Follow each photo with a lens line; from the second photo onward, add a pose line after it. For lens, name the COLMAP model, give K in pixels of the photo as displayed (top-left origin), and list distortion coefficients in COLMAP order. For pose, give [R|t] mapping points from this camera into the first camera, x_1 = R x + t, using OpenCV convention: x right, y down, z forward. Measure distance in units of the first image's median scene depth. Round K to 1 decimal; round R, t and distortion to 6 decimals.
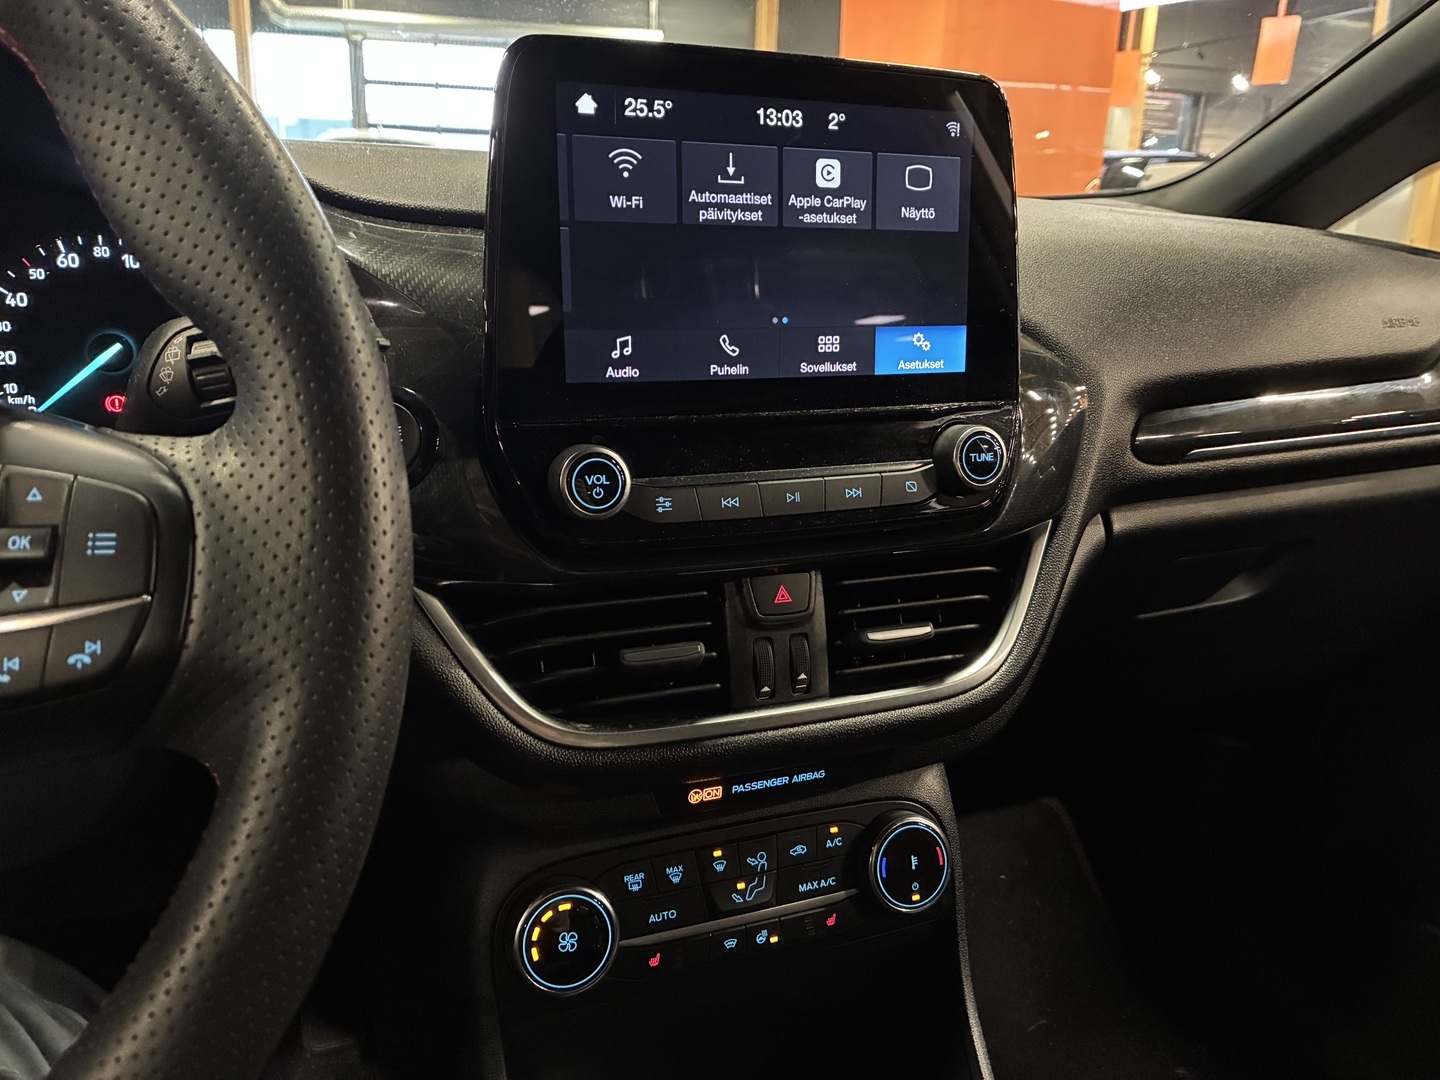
lens RADIAL K [[1135.6, 0, 690.3], [0, 1135.6, 506.9], [0, 0, 1]] dist [0.025613, -0.000802]
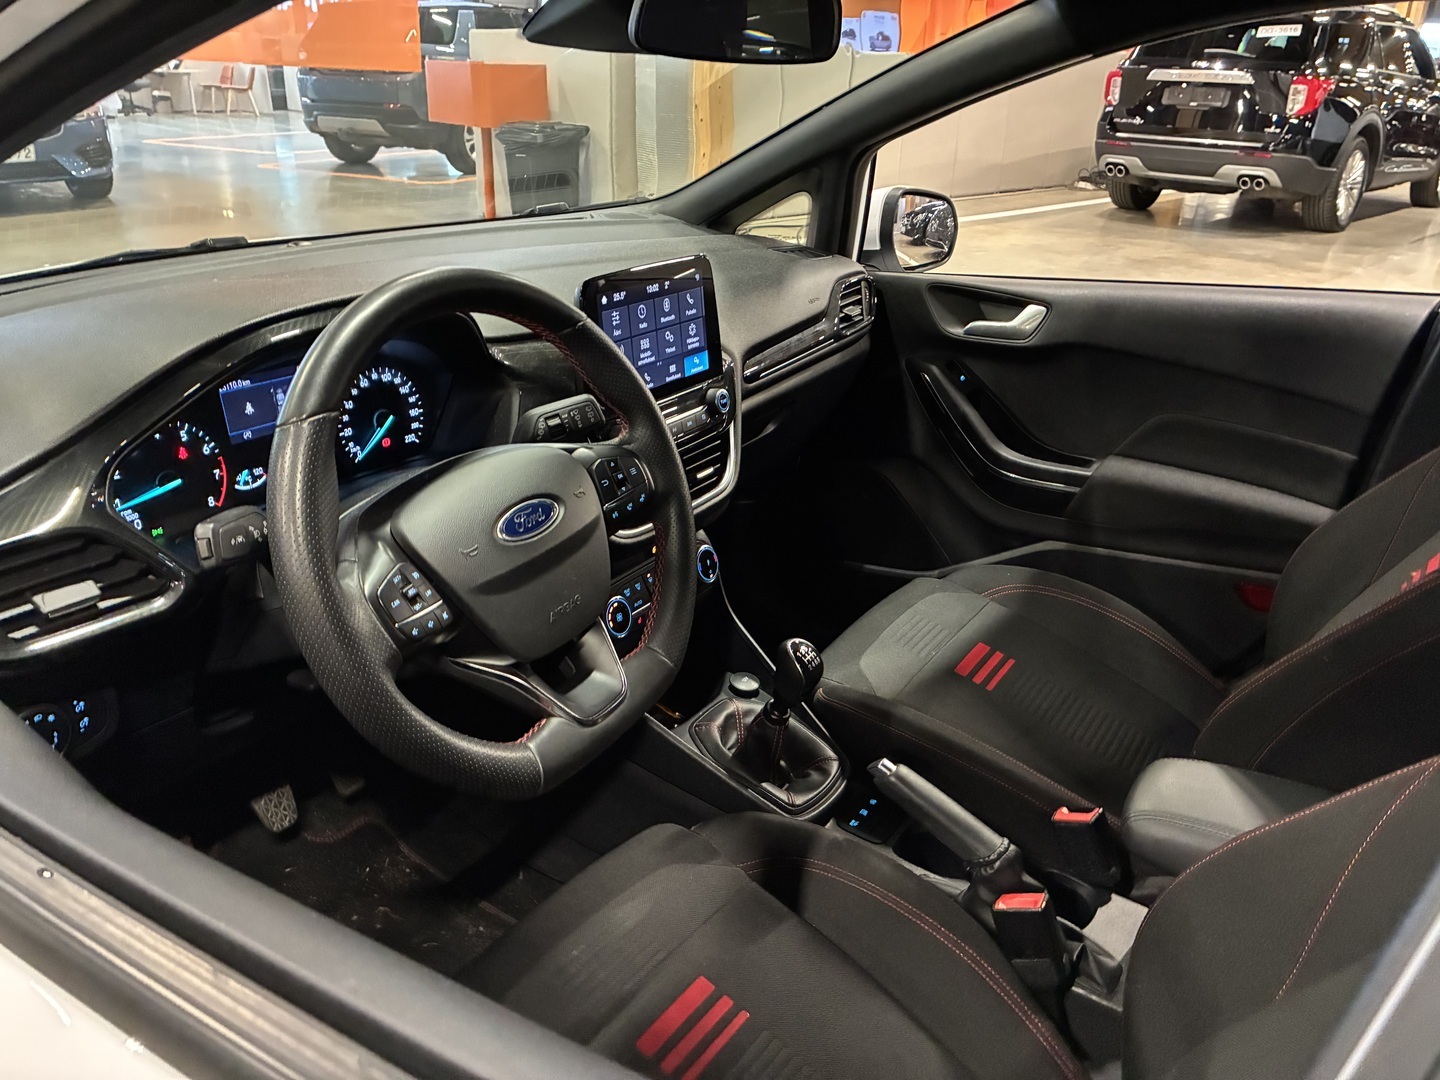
lens RADIAL K [[1135.6, 0, 715.9], [0, 1135.6, 539.0], [0, 0, 1]] dist [0.025613, -0.000802]
pose [[0.831666, -0.232679, 0.504175, -1.154640], [0.149743, 0.968312, 0.199870, -0.261404], [-0.534705, -0.090728, 0.840154, -1.224982]]
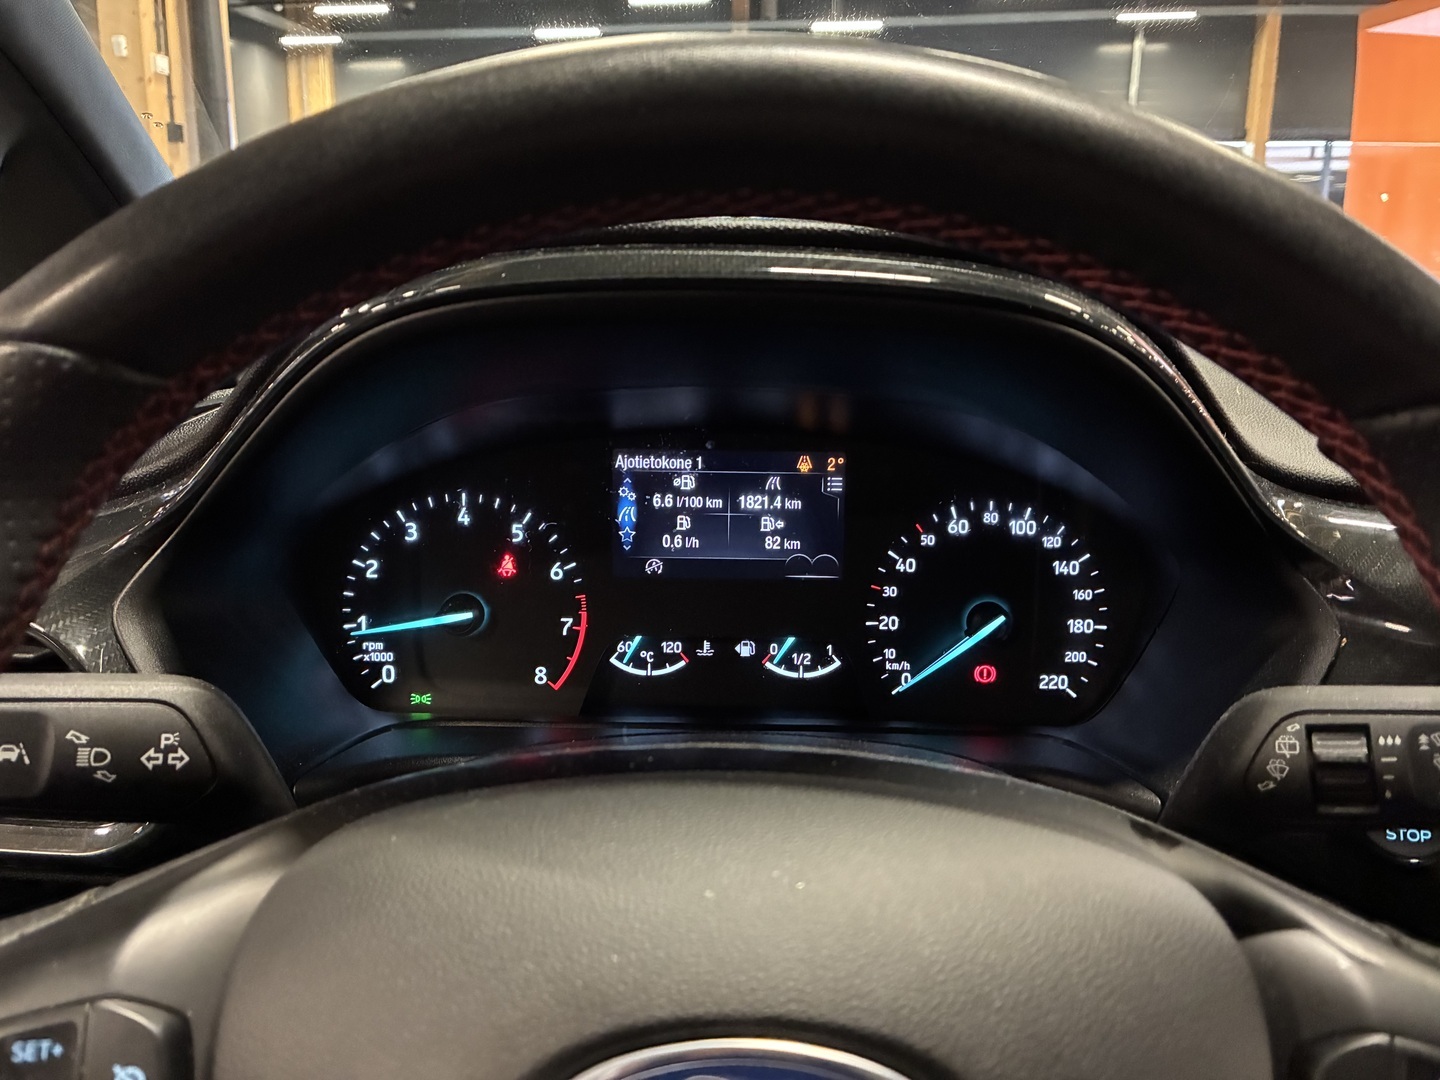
lens RADIAL K [[1135.6, 0, 712.1], [0, 1135.6, 535.6], [0, 0, 1]] dist [0.025613, -0.000802]
pose [[0.934056, 0.065723, -0.351026, -0.401664], [-0.081612, 0.996193, -0.030648, -0.161865], [0.347675, 0.057275, 0.935864, 0.037170]]
